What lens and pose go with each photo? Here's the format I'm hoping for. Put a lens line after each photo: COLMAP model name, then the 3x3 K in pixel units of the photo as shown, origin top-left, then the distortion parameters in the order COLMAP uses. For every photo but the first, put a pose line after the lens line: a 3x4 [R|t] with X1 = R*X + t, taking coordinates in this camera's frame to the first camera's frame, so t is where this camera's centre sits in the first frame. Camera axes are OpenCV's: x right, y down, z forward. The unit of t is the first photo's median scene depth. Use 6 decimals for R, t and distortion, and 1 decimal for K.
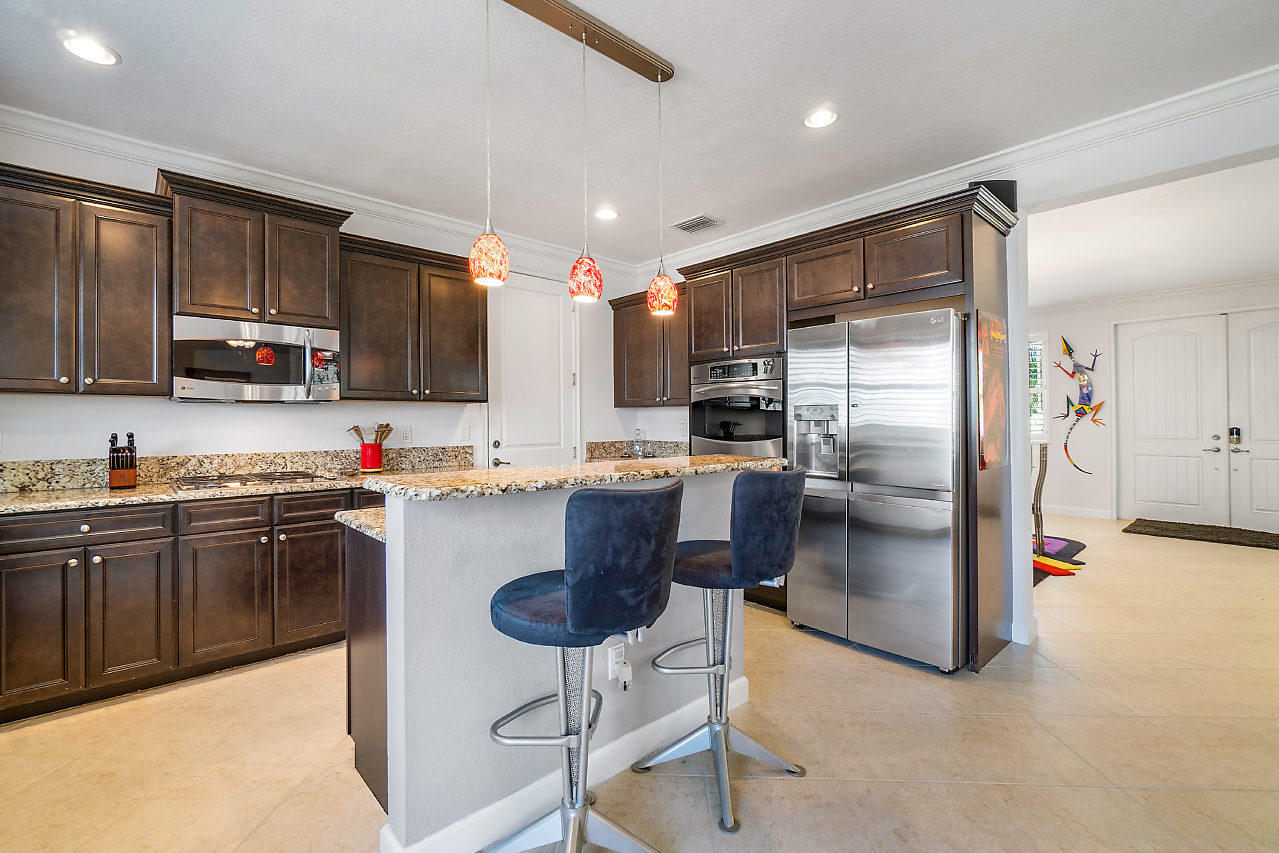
lens RADIAL K [[558.1, 0, 640.6], [0, 558.1, 421.9], [0, 0, 1]] dist [0.000756, -0.000073]
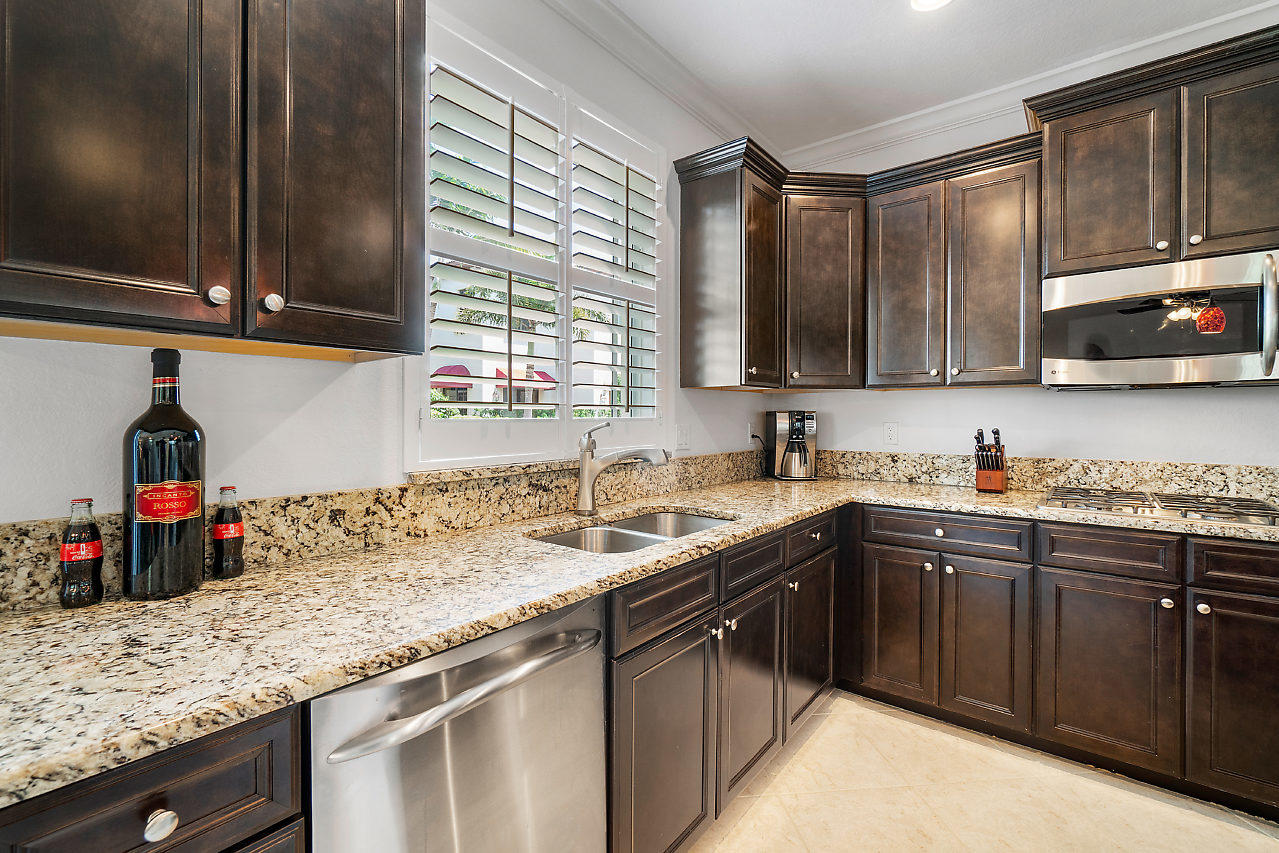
lens RADIAL K [[558.1, 0, 642.0], [0, 558.1, 416.5], [0, 0, 1]] dist [0.000756, -0.000073]
pose [[0.110444, 0.009881, -0.993833, -0.118201], [0.005139, 0.999932, 0.010513, -0.010834], [0.993869, -0.006269, 0.110386, 0.354493]]
